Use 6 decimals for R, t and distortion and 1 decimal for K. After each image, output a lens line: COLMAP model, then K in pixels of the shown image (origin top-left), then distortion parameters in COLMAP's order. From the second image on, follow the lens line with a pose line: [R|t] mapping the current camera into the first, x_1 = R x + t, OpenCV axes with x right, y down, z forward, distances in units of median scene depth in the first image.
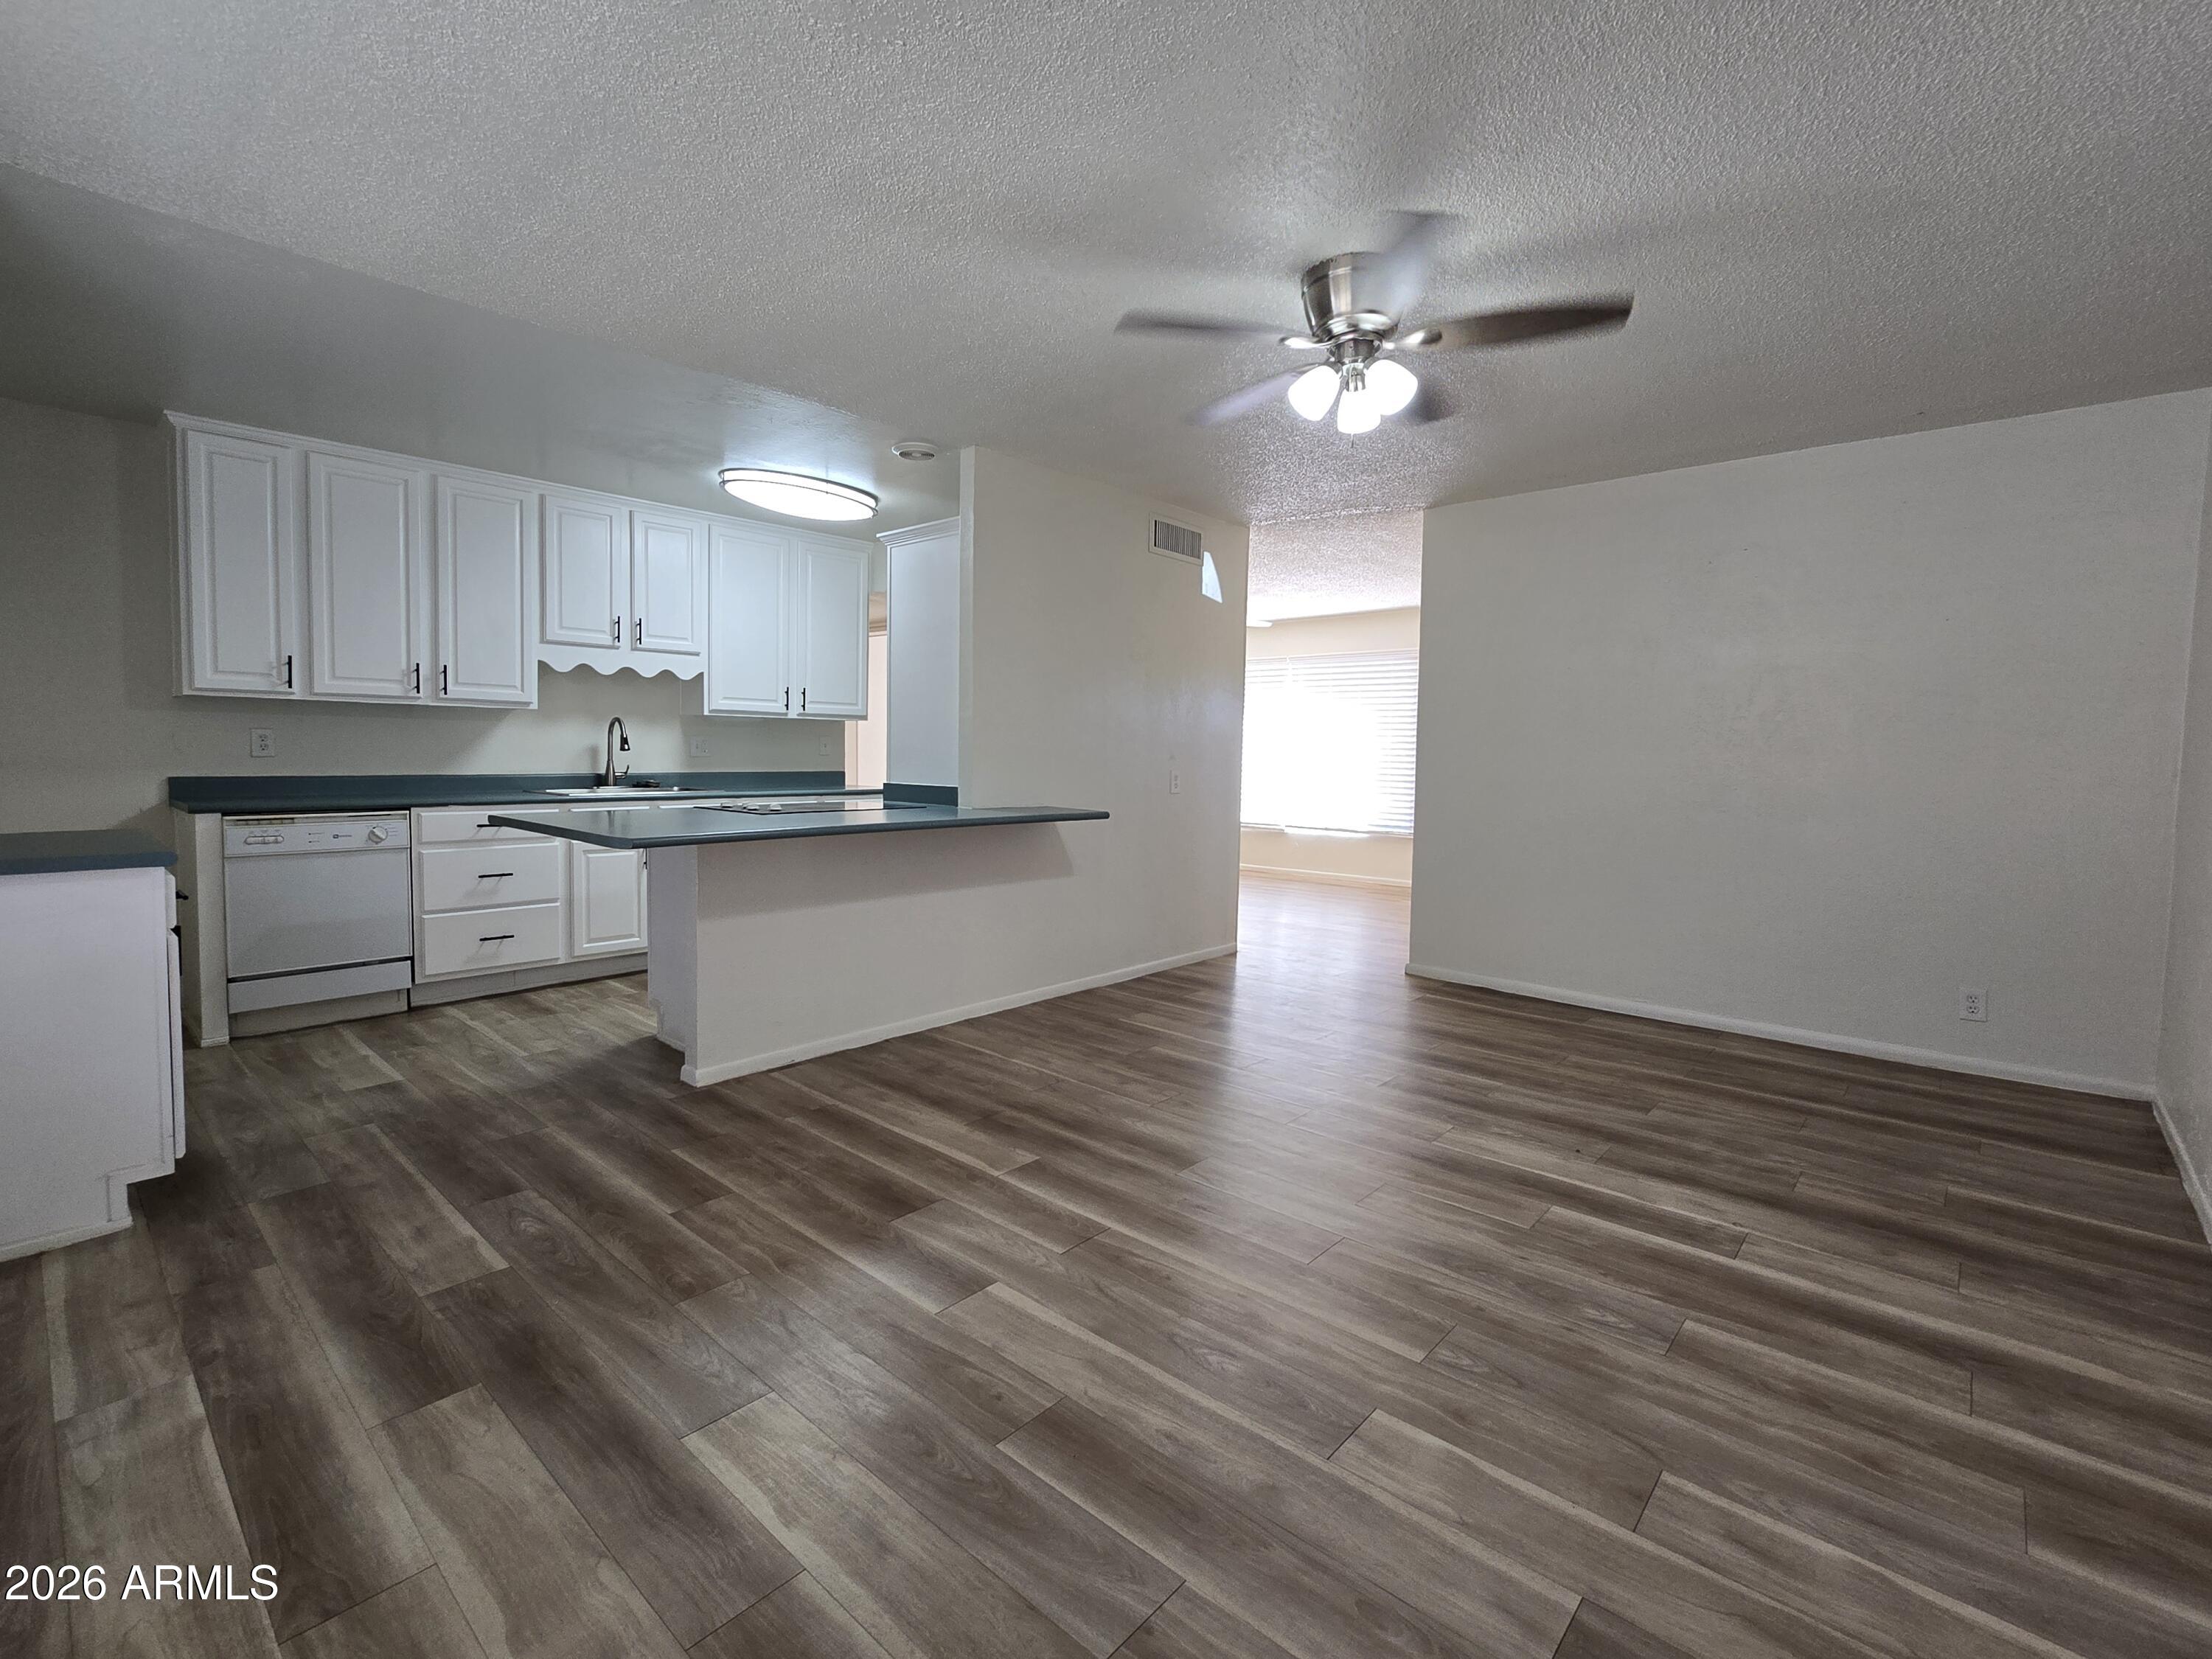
lens RADIAL K [[1003.2, 0, 1106.0], [0, 1003.2, 829.5], [0, 0, 1]] dist [-0.004172, 0.000927]
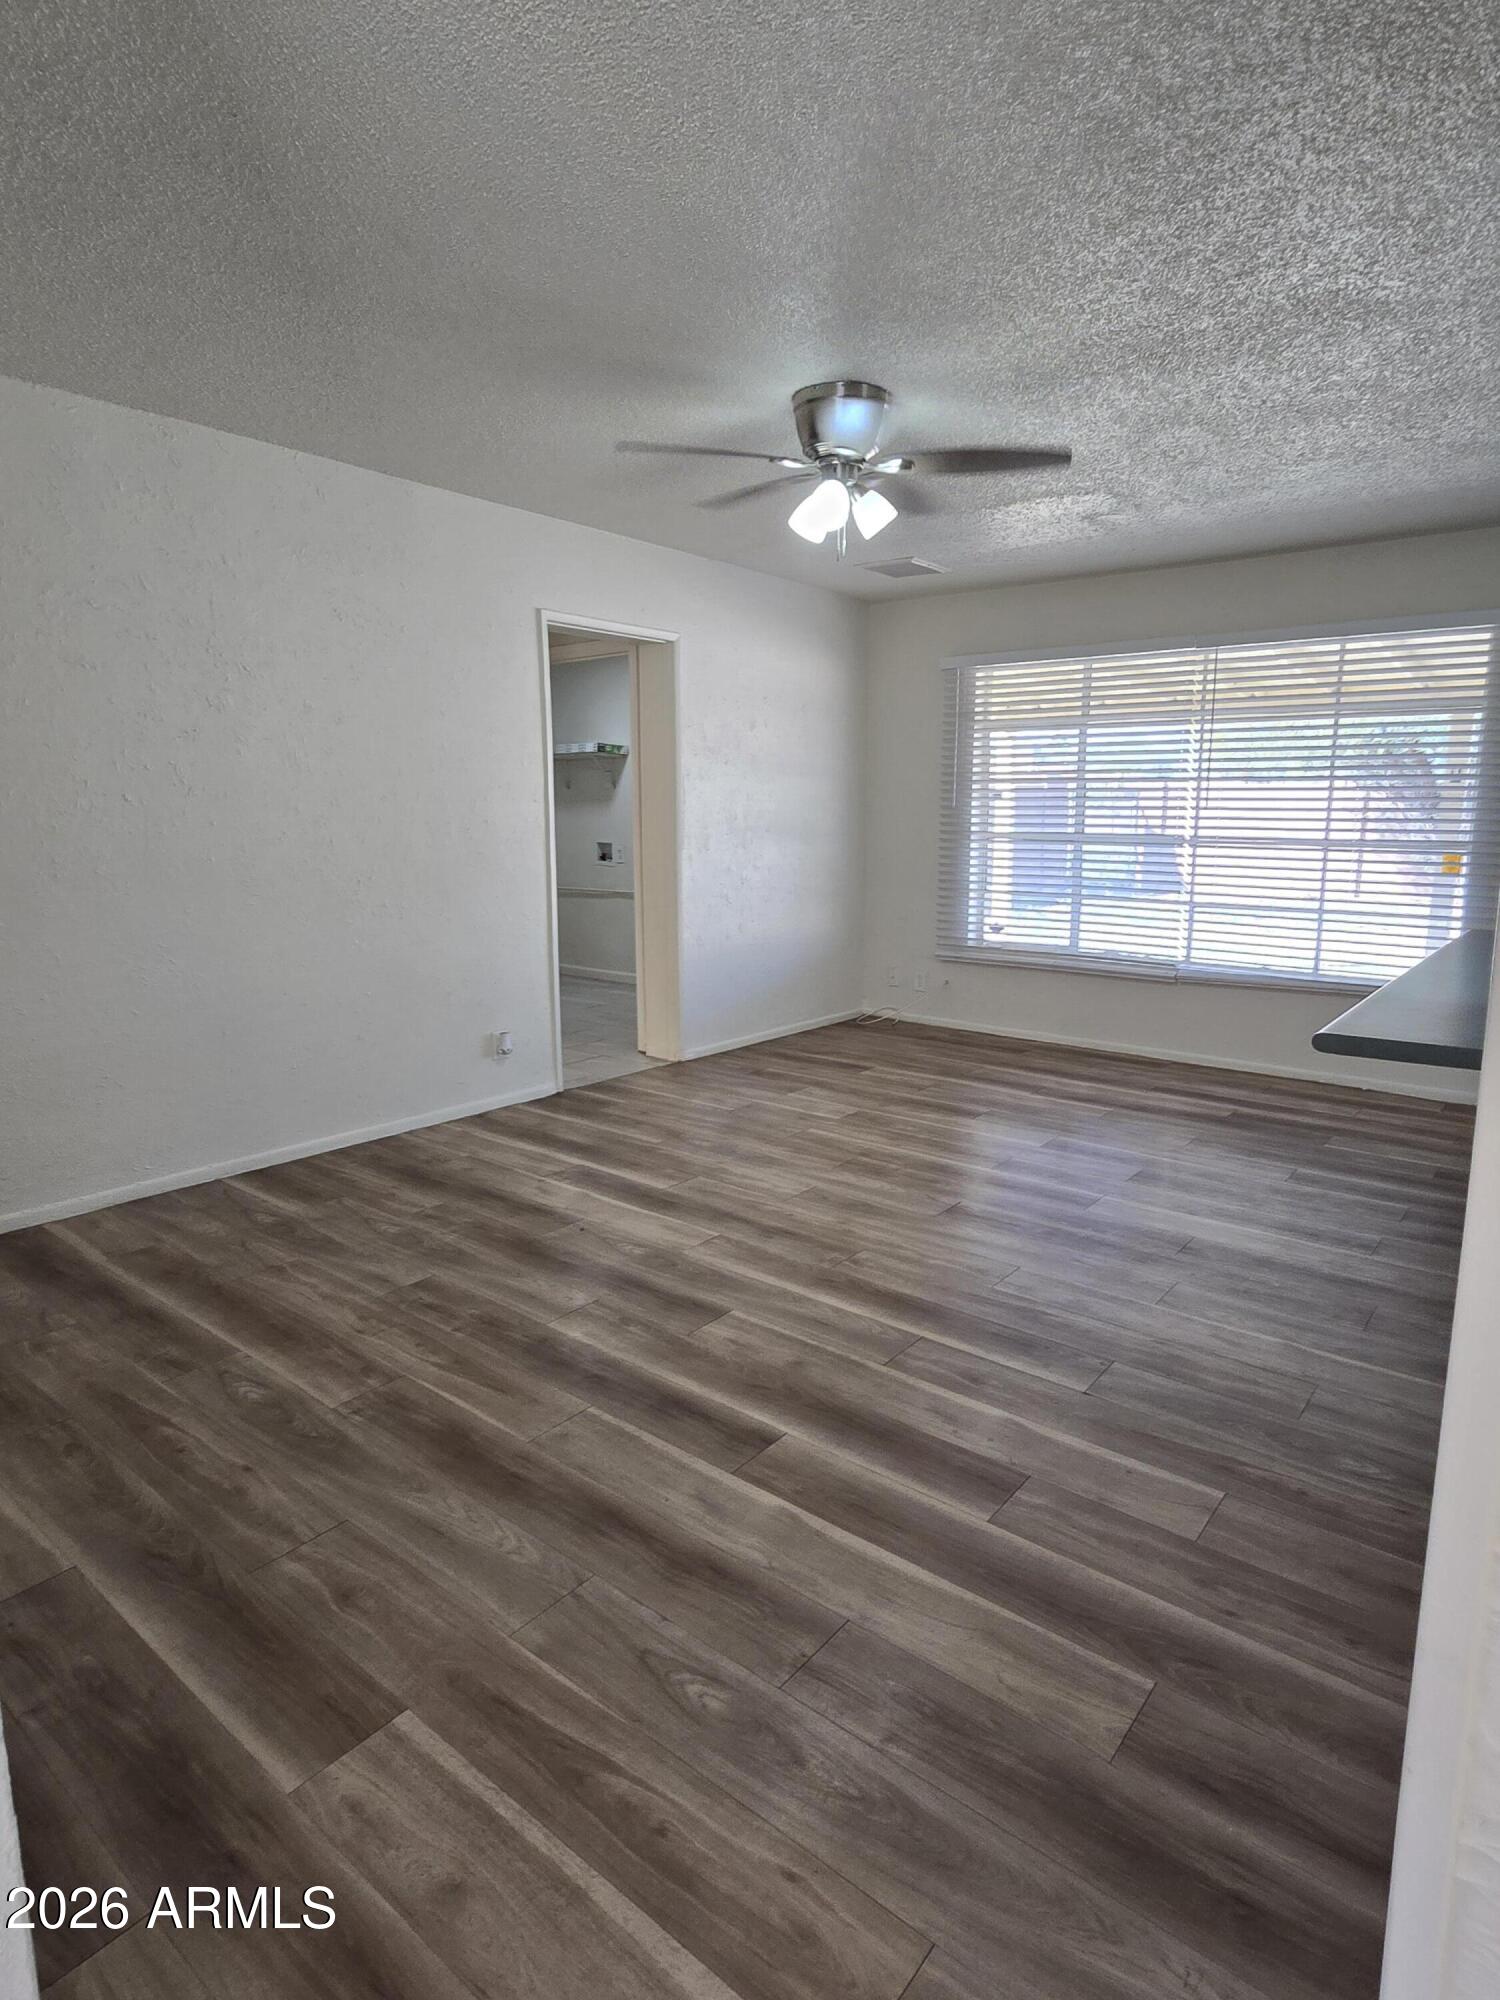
lens RADIAL K [[1101.2, 0, 768.9], [0, 1101.2, 1005.3], [0, 0, 1]] dist [0.003029, 0.000542]
pose [[-0.998109, -0.008840, -0.060822, 0.387629], [-0.023915, 0.967474, 0.251836, -0.207426], [0.056617, 0.252814, -0.965857, 2.246668]]
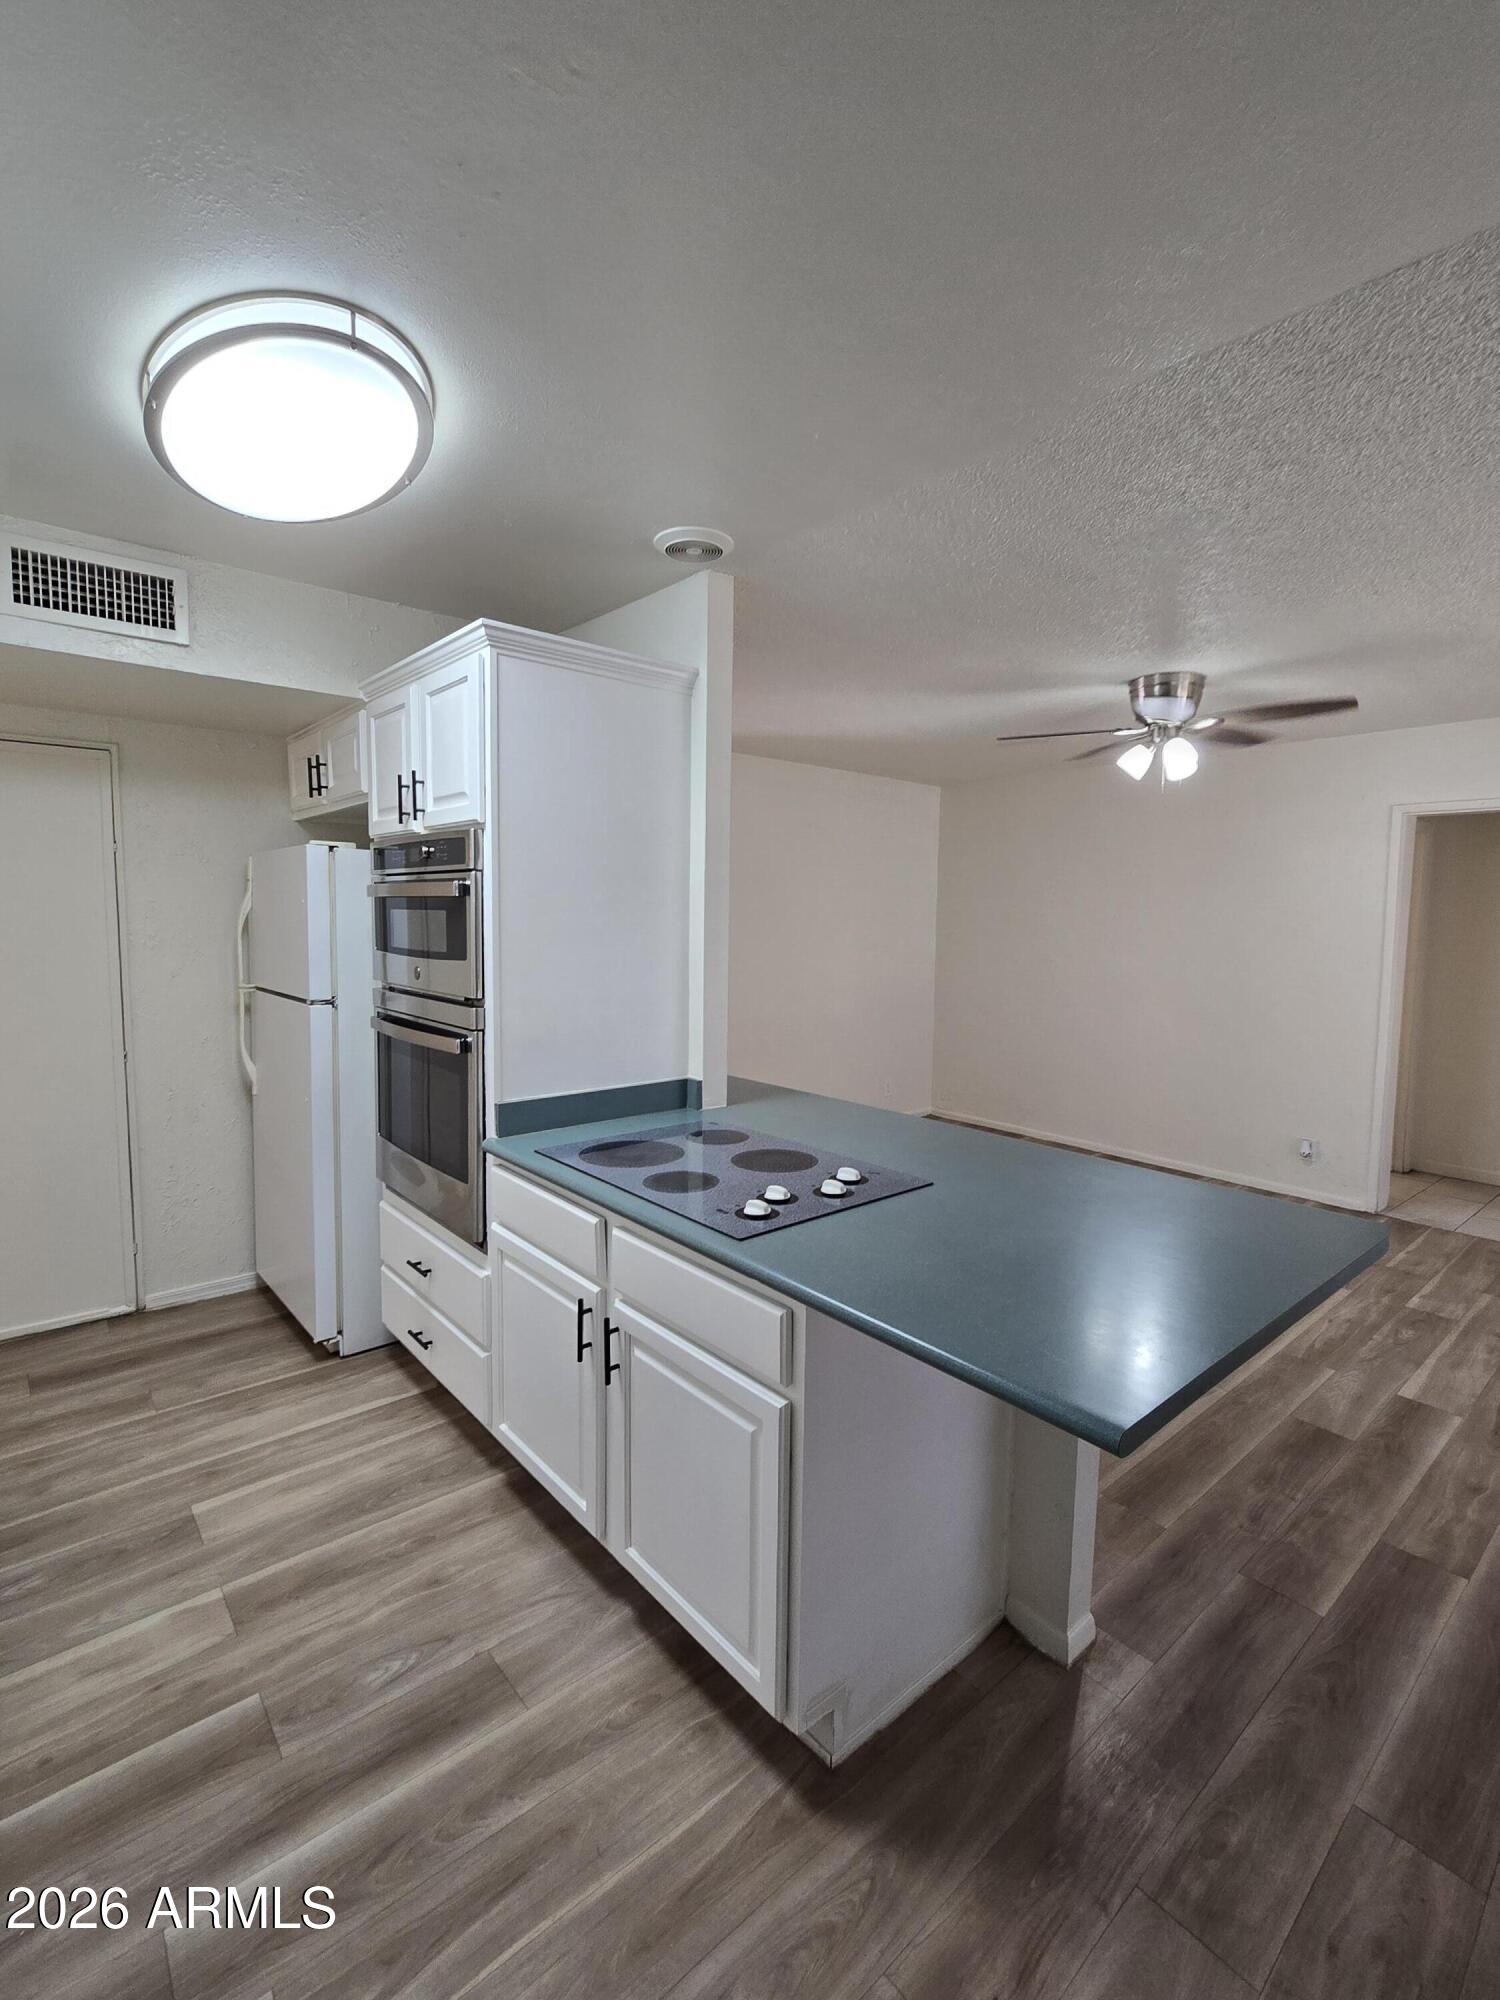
lens RADIAL K [[907.1, 0, 775.4], [0, 907.1, 989.7], [0, 0, 1]] dist [-0.004172, 0.000927]
pose [[0.112517, -0.094543, 0.989142, -1.179352], [0.065568, 0.994000, 0.087549, -0.246546], [-0.991484, 0.055006, 0.118041, 1.390005]]
